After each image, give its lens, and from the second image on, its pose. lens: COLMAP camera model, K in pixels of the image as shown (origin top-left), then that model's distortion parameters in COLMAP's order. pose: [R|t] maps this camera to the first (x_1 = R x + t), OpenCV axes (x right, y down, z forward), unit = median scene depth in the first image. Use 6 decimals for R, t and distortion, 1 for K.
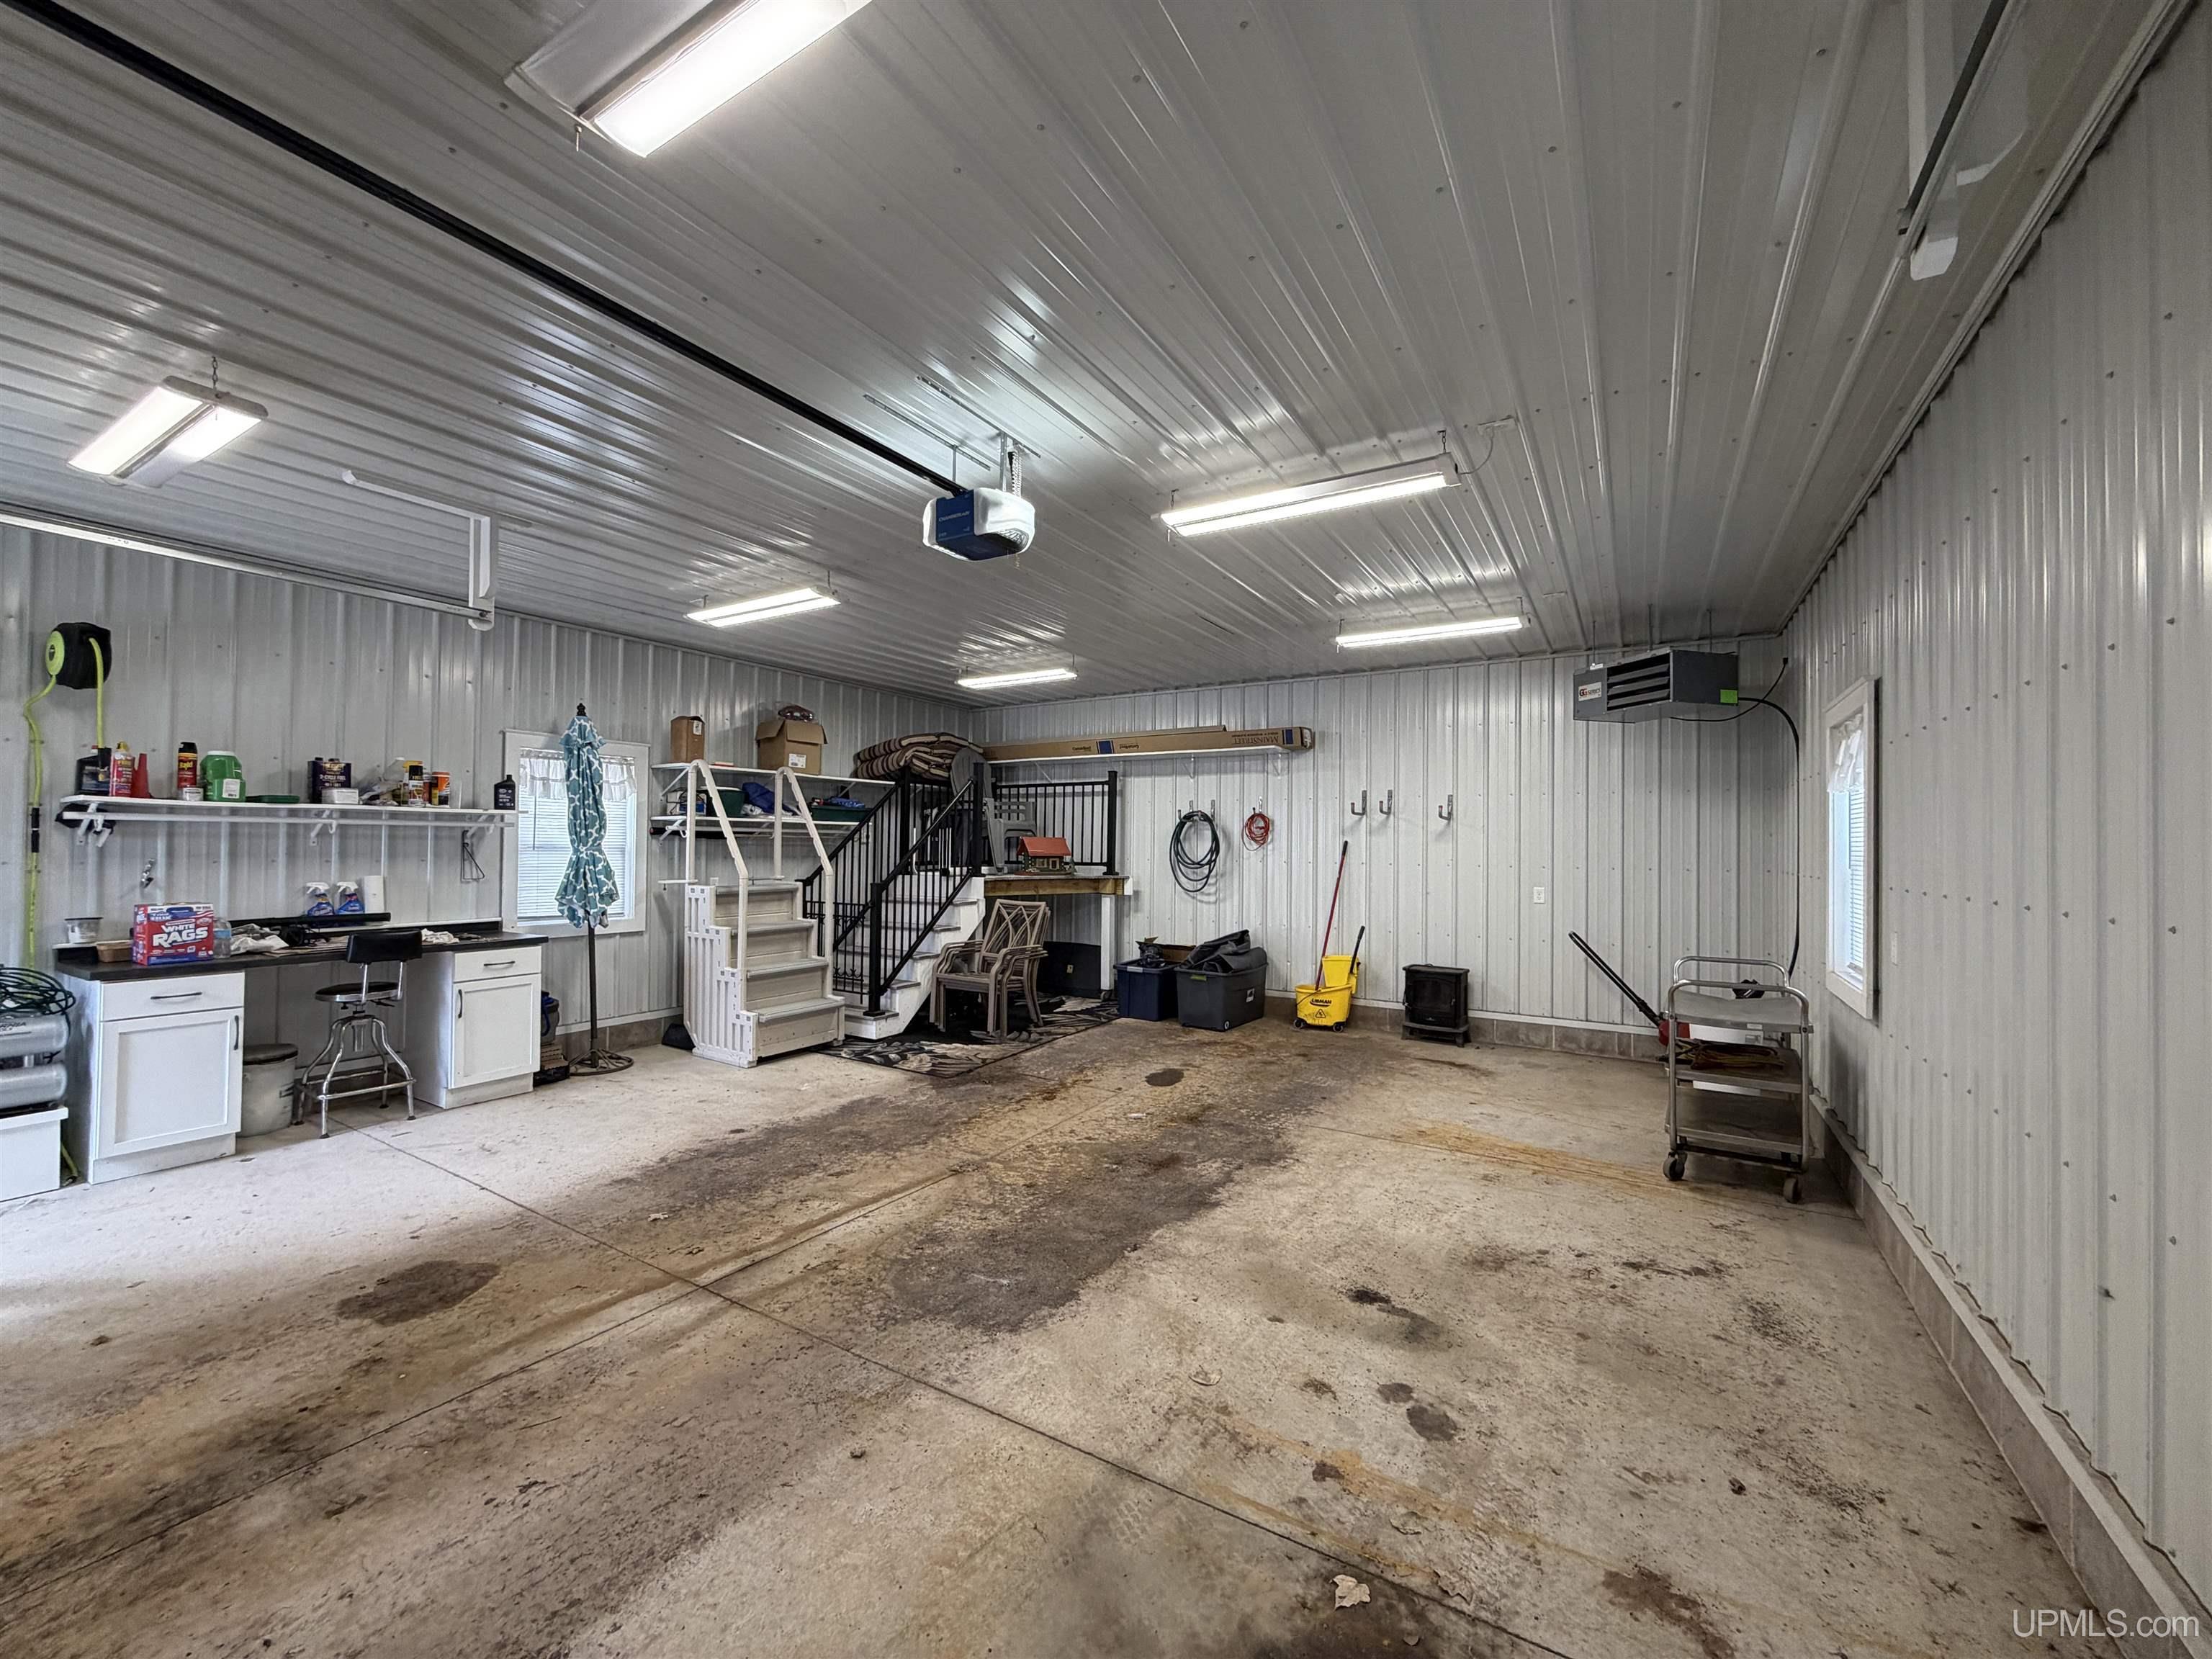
lens RADIAL K [[878.2, 0, 1102.3], [0, 878.2, 833.0], [0, 0, 1]] dist [0.000621, -0.000222]
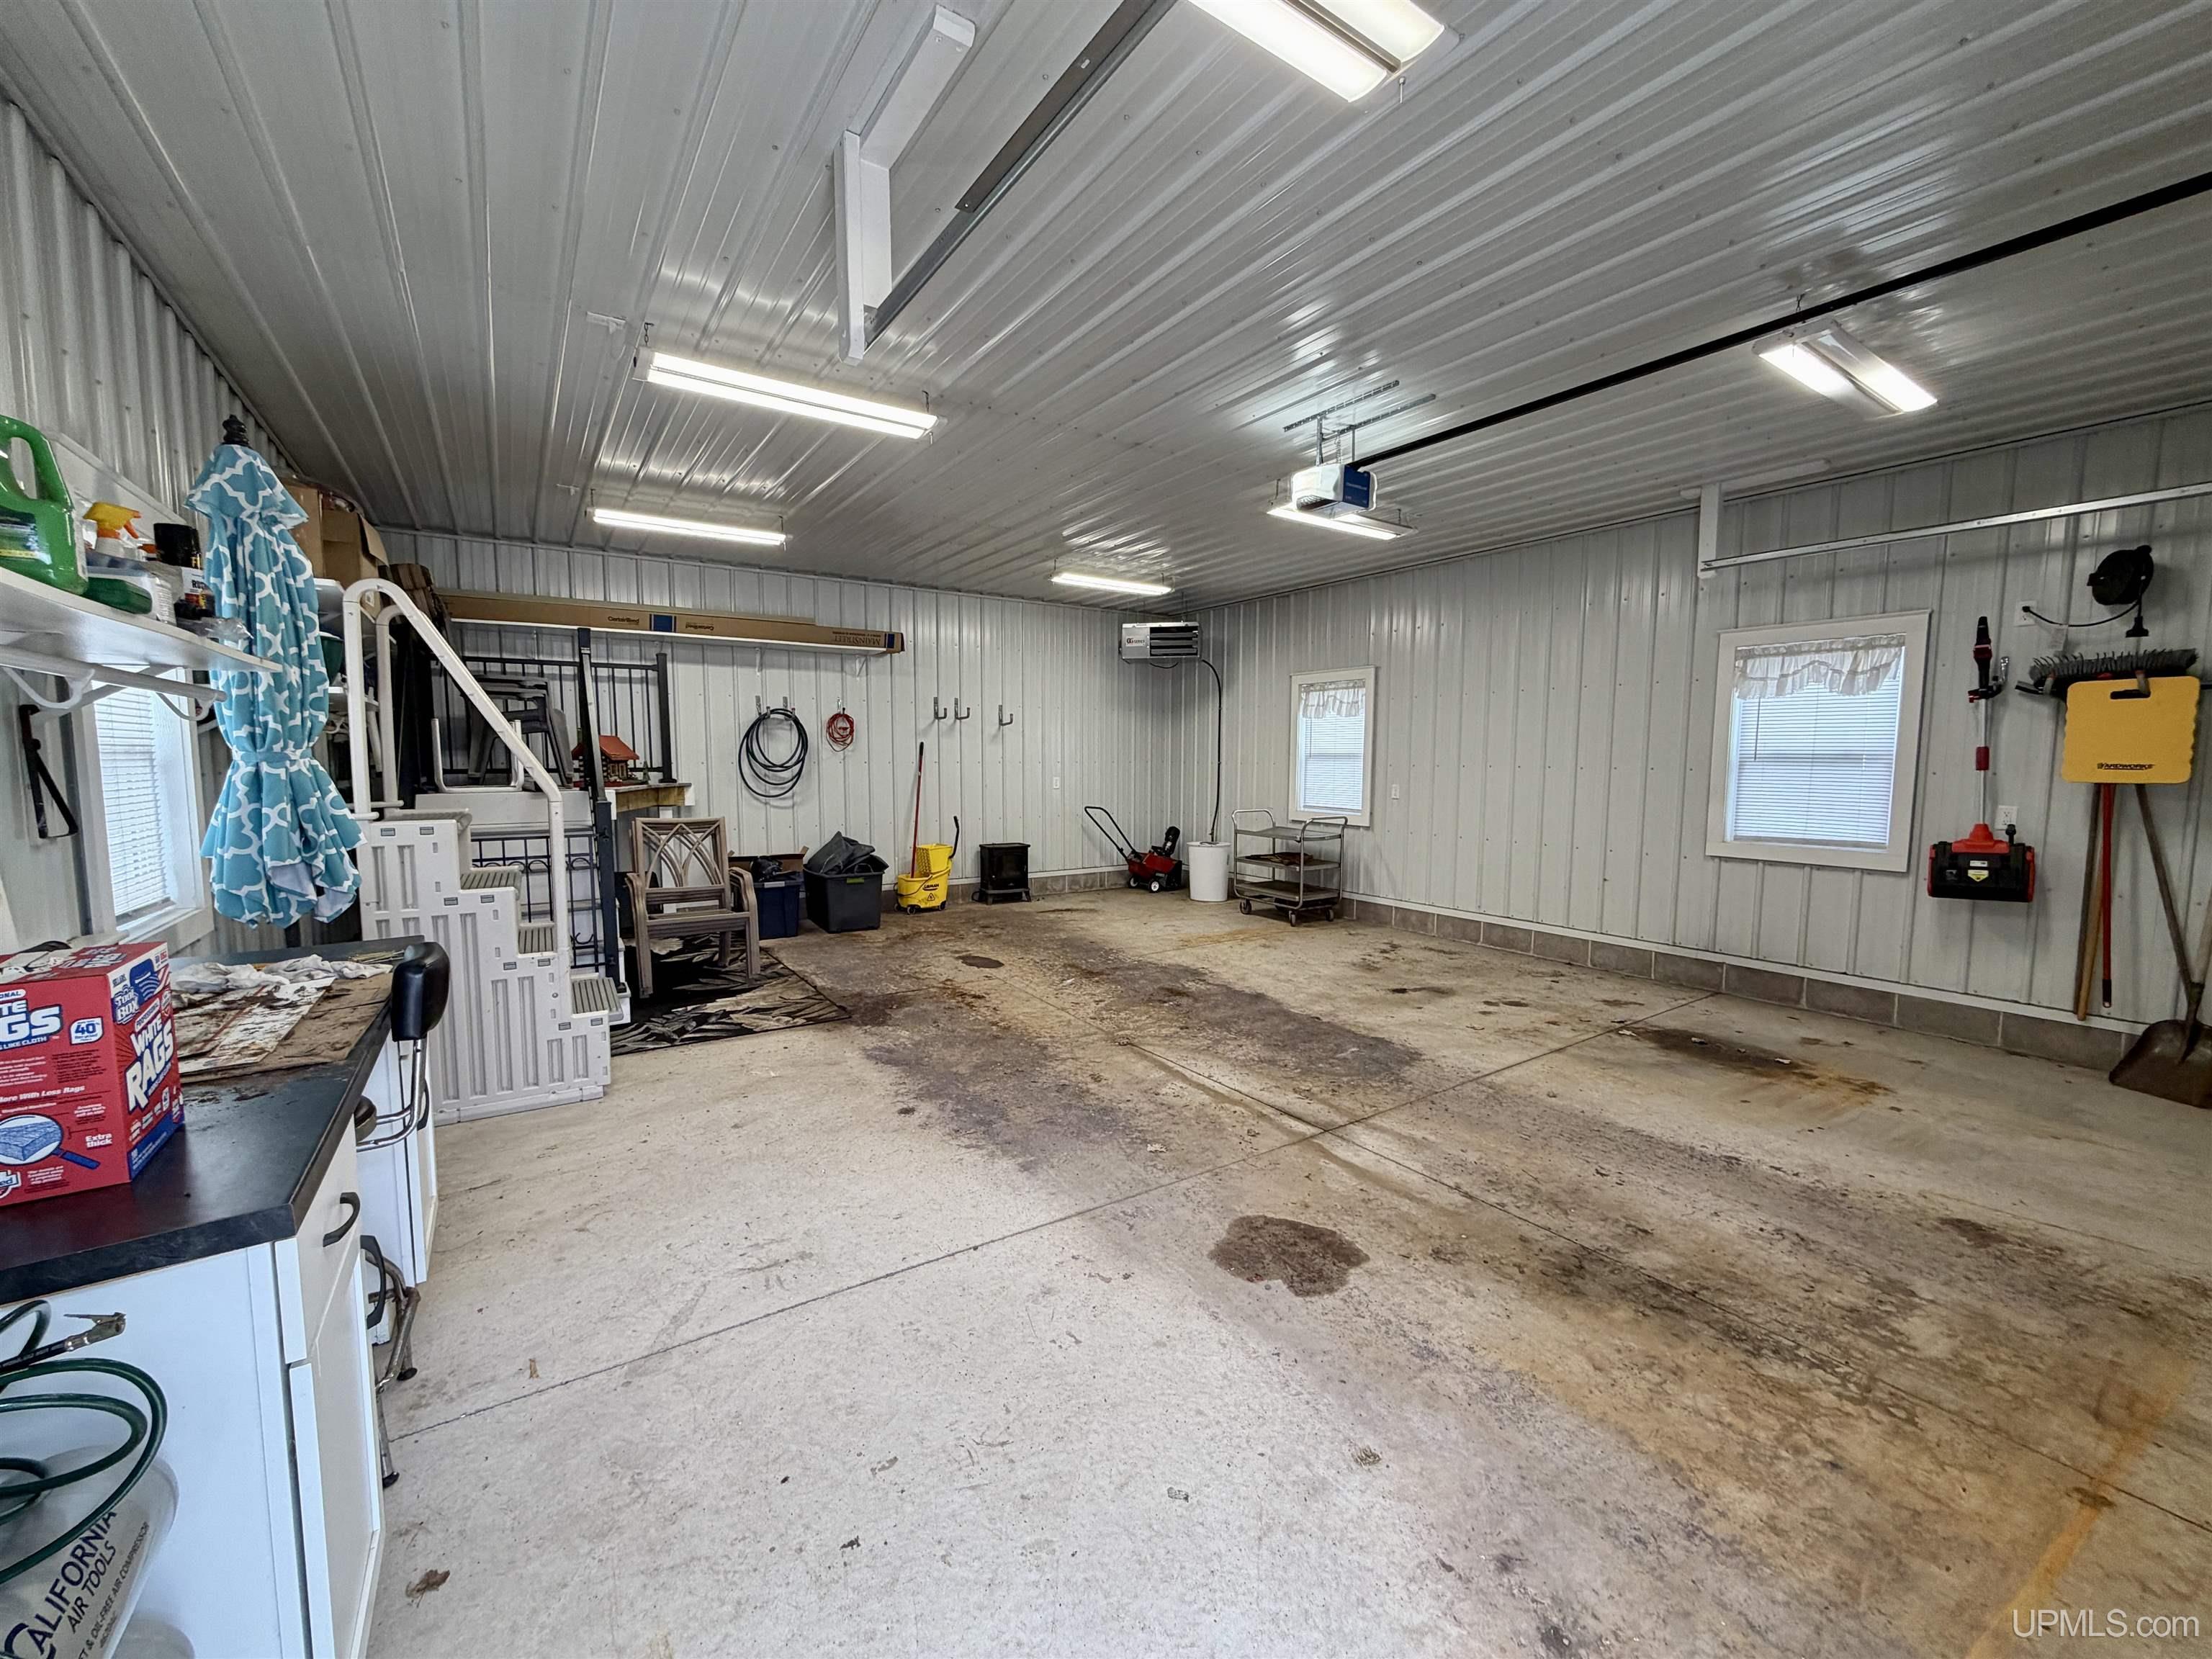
lens RADIAL K [[878.2, 0, 1102.3], [0, 878.2, 833.0], [0, 0, 1]] dist [0.000621, -0.000222]
pose [[0.417166, -0.089822, 0.904381, -0.983683], [-0.011987, 0.994474, 0.104299, 0.007234], [-0.908751, -0.054351, 0.413784, 0.504008]]
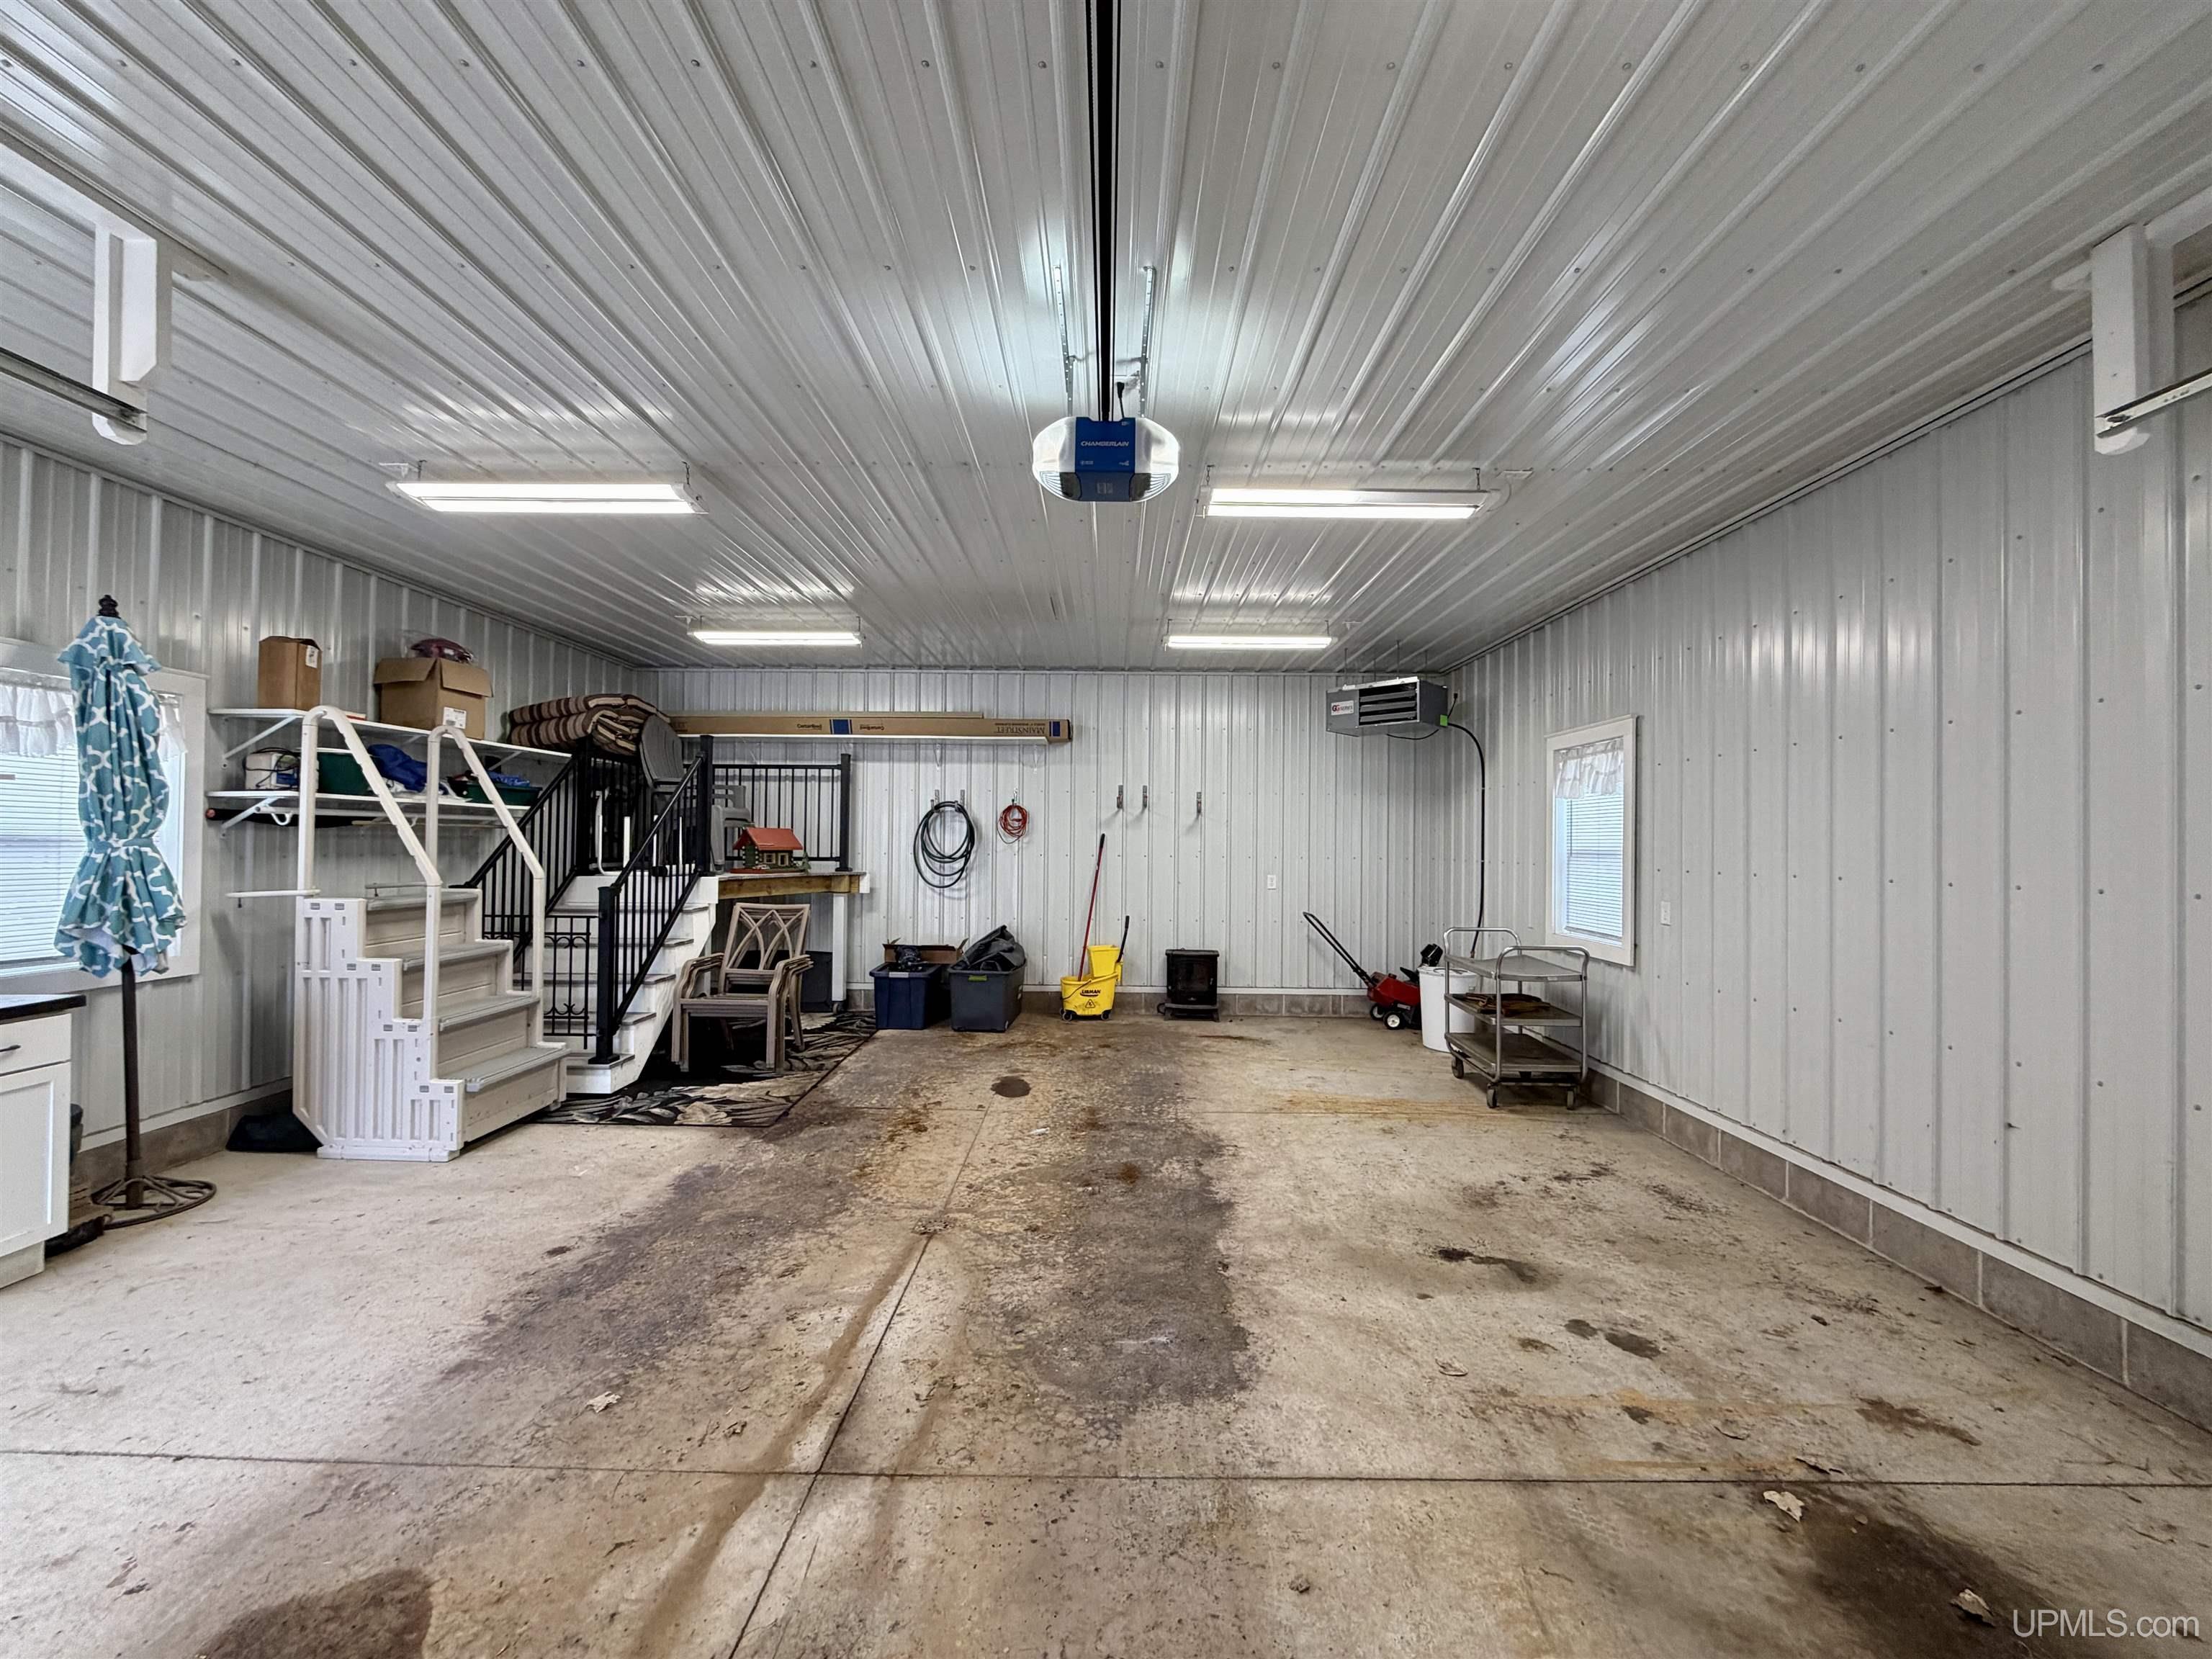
lens RADIAL K [[878.2, 0, 1102.3], [0, 878.2, 833.0], [0, 0, 1]] dist [0.000621, -0.000222]
pose [[0.858213, 0.003970, 0.513278, -0.385671], [-0.008336, 0.999946, 0.006205, 0.002579], [-0.513225, -0.009604, 0.858200, 0.181484]]
